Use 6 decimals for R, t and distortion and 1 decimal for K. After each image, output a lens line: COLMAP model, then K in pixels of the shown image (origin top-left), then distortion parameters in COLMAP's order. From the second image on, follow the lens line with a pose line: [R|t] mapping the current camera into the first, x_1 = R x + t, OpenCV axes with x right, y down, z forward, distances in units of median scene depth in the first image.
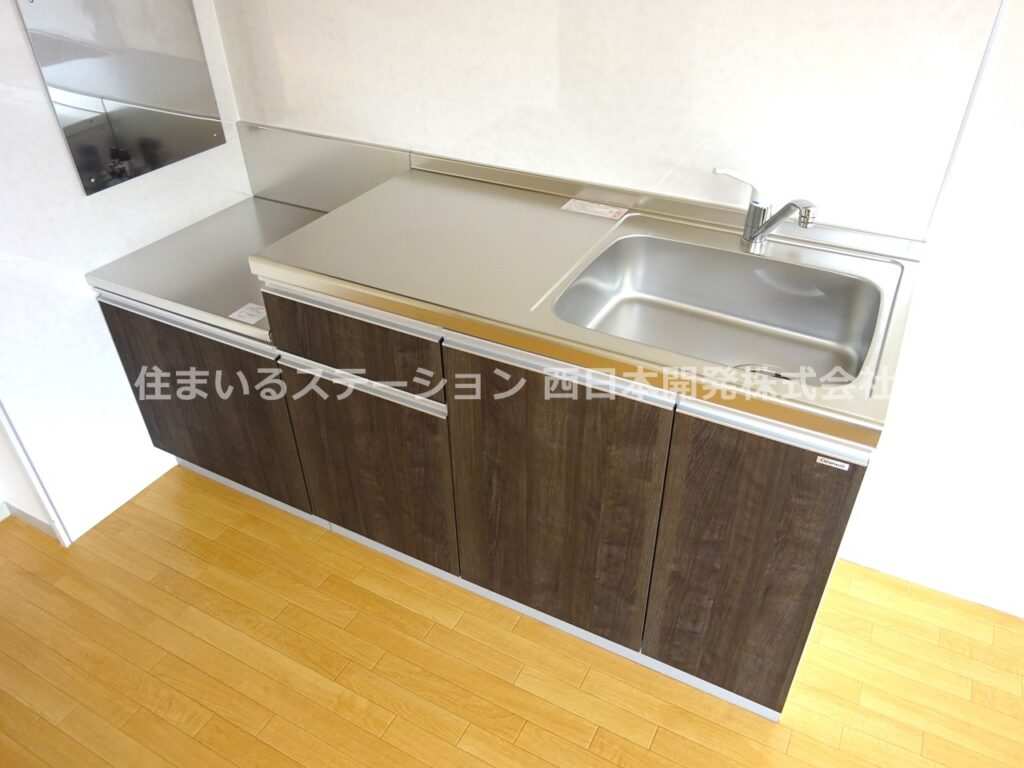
lens RADIAL K [[760.0, 0, 509.8], [0, 760.0, 386.4], [0, 0, 1]] dist [-0.008788, 0.017474]
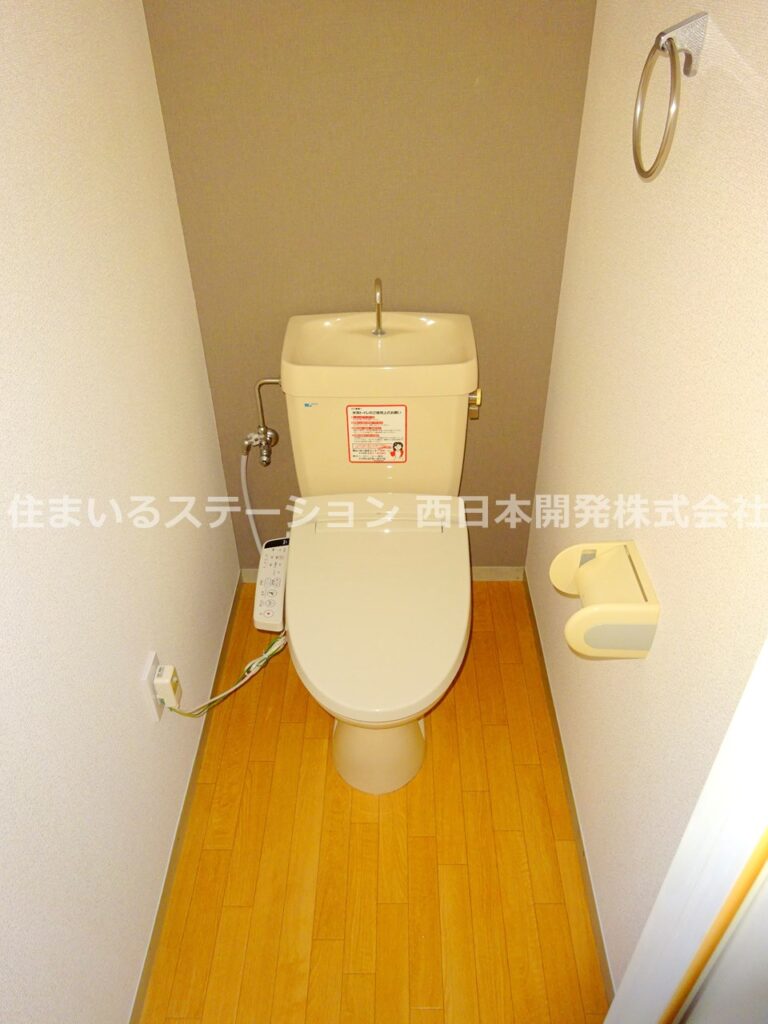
lens RADIAL K [[760.0, 0, 387.0], [0, 760.0, 514.0], [0, 0, 1]] dist [-0.008788, 0.017474]
pose [[0.470954, 0.542153, -0.695897, 0.152355], [-0.512346, 0.810275, 0.284527, -0.308027], [0.718126, 0.222541, 0.659372, 0.449033]]
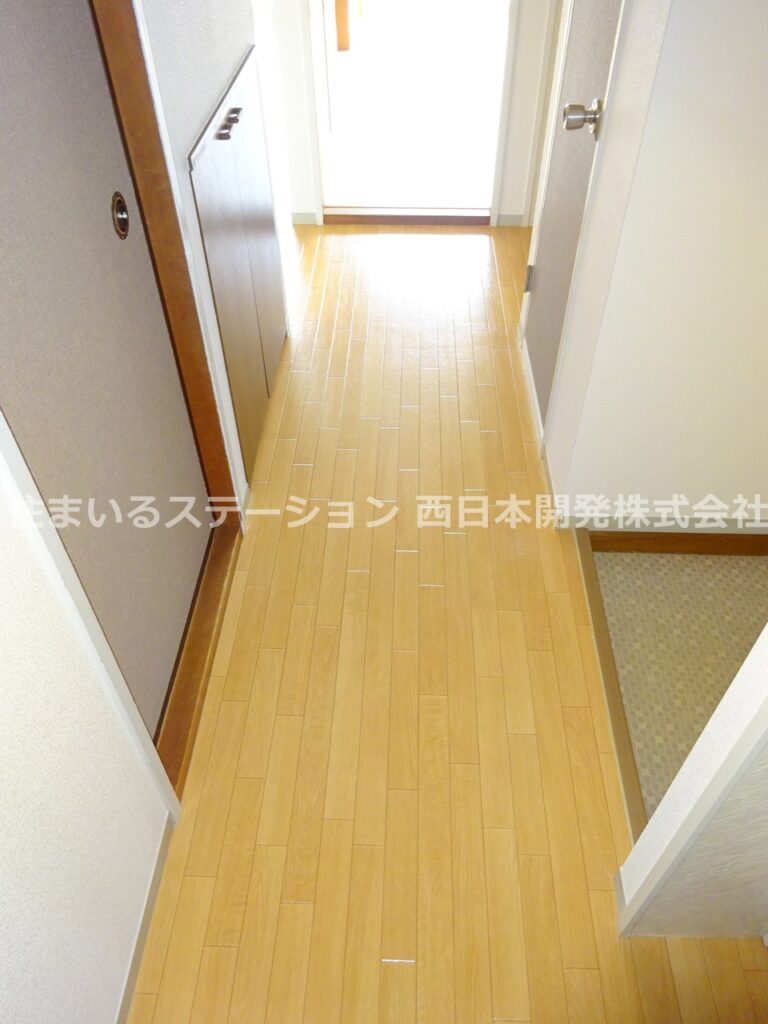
lens RADIAL K [[760.0, 0, 387.0], [0, 760.0, 513.9], [0, 0, 1]] dist [-0.008788, 0.017474]
pose [[-0.449554, -0.613739, 0.649019, -0.944261], [0.521811, 0.409275, 0.748469, -0.473931], [-0.724992, 0.675143, 0.136264, 0.793864]]
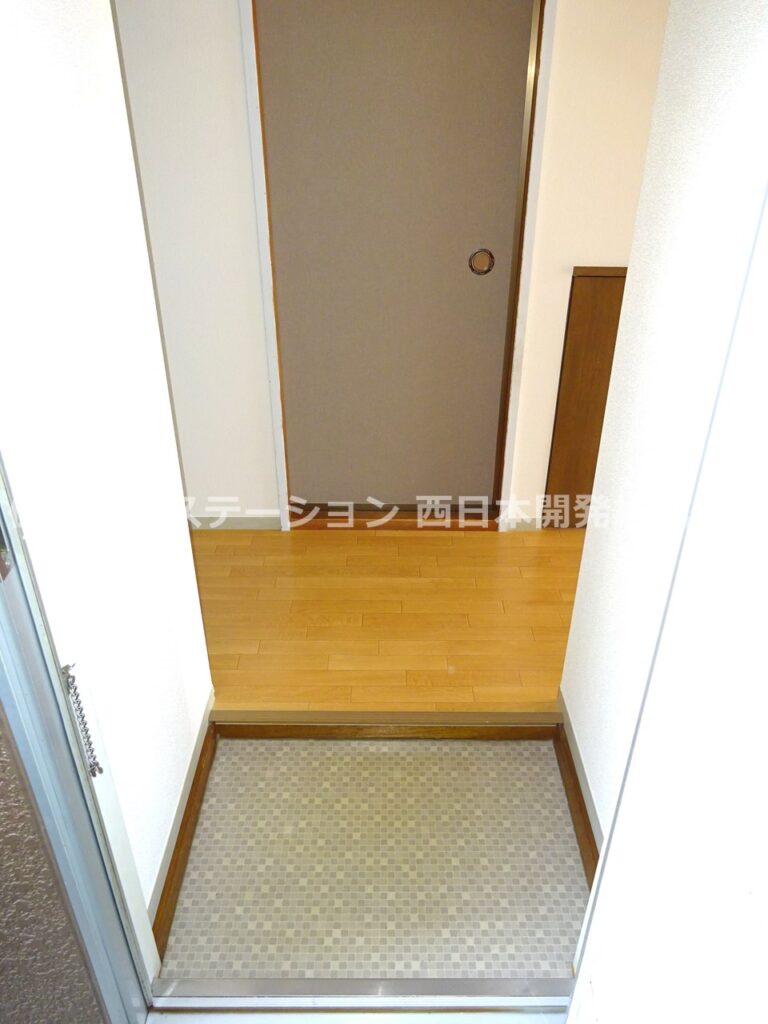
lens RADIAL K [[760.0, 0, 387.2], [0, 760.0, 508.7], [0, 0, 1]] dist [-0.008788, 0.017474]
pose [[0.881365, -0.225429, 0.415183, -0.949522], [0.264131, 0.963761, -0.037419, 0.336380], [-0.391701, 0.142642, 0.908968, -0.320126]]
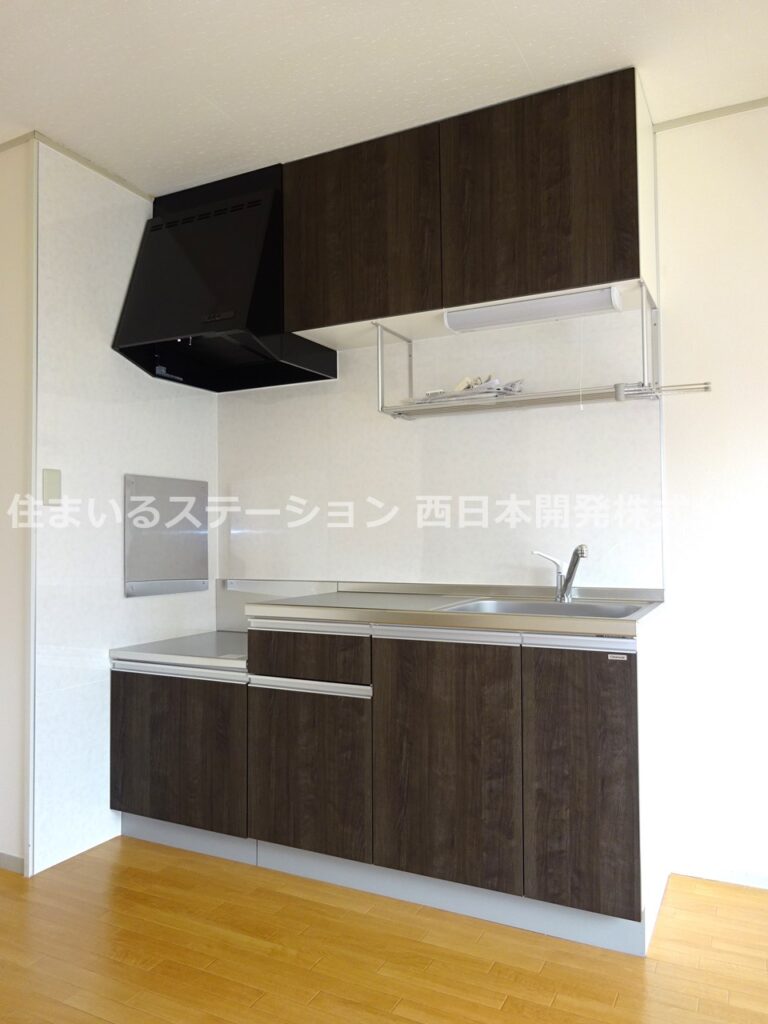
lens RADIAL K [[760.0, 0, 385.3], [0, 760.0, 512.6], [0, 0, 1]] dist [-0.008788, 0.017474]
pose [[0.999656, 0.010736, 0.023948, -0.094669], [0.006063, 0.793329, -0.608763, 0.645877], [-0.025534, 0.608699, 0.792990, -0.373808]]
